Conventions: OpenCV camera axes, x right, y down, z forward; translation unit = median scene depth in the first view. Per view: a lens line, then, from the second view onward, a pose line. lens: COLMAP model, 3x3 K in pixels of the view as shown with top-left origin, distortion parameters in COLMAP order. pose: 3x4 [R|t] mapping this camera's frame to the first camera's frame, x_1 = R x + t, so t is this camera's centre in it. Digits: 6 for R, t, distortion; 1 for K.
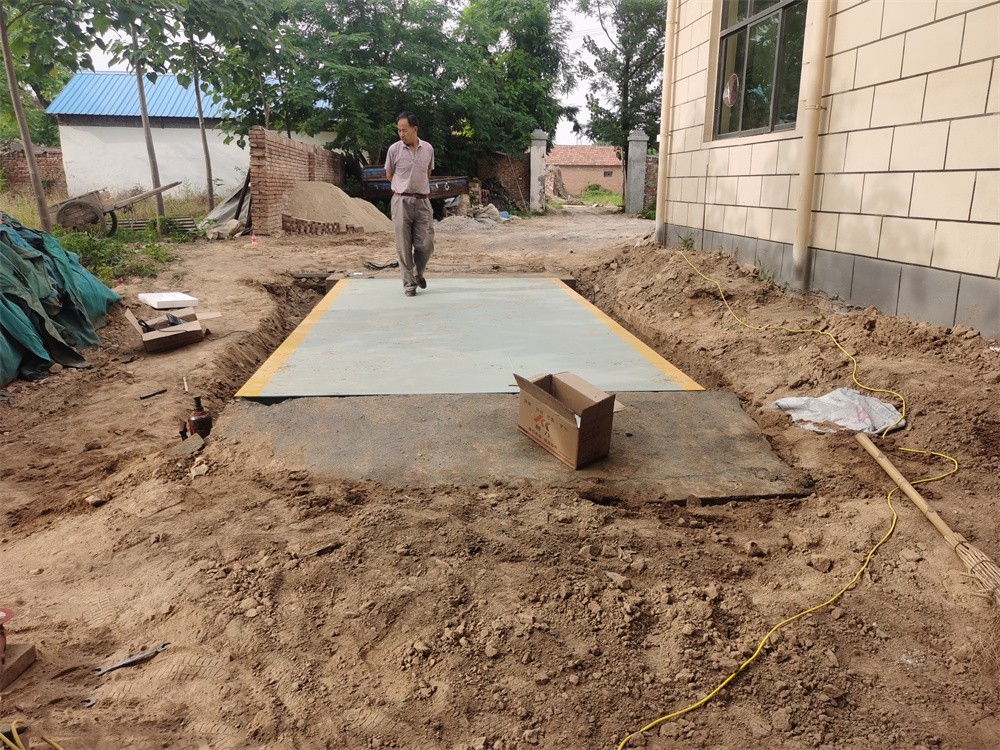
lens RADIAL K [[770.9, 0, 502.6], [0, 770.9, 374.6], [0, 0, 1]] dist [0.044102, -0.033870]
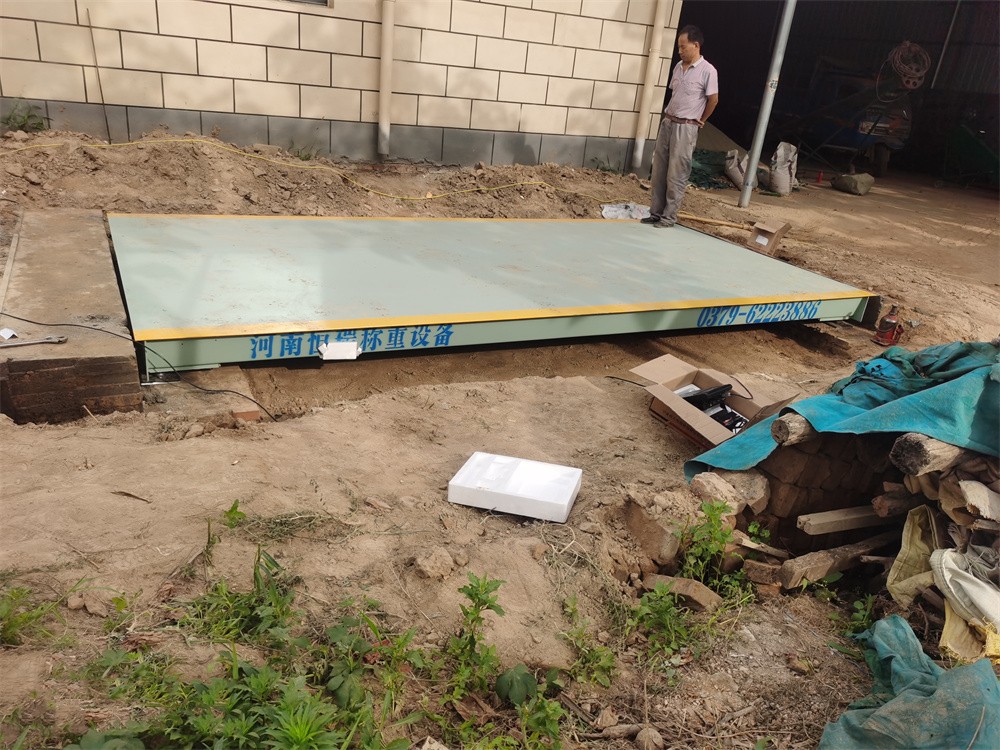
lens RADIAL K [[770.9, 0, 498.7], [0, 770.9, 378.0], [0, 0, 1]] dist [0.044102, -0.033870]
pose [[-0.364801, -0.404994, 0.838391, -0.966994], [0.116335, 0.873563, 0.472603, -0.425137], [-0.923789, 0.269940, -0.271562, 1.477472]]
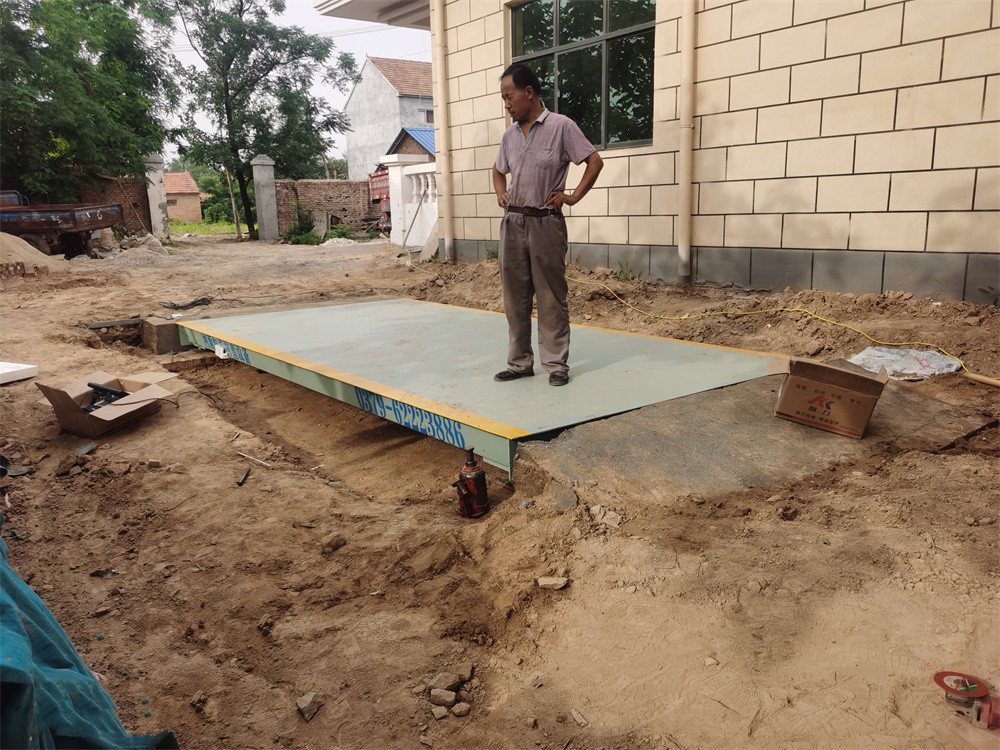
lens RADIAL K [[770.9, 0, 496.8], [0, 770.9, 376.8], [0, 0, 1]] dist [0.044102, -0.033870]
pose [[0.840391, -0.143177, 0.522727, -0.563034], [0.159699, 0.987072, 0.013615, -0.037914], [-0.517919, 0.072036, 0.852391, 0.205078]]
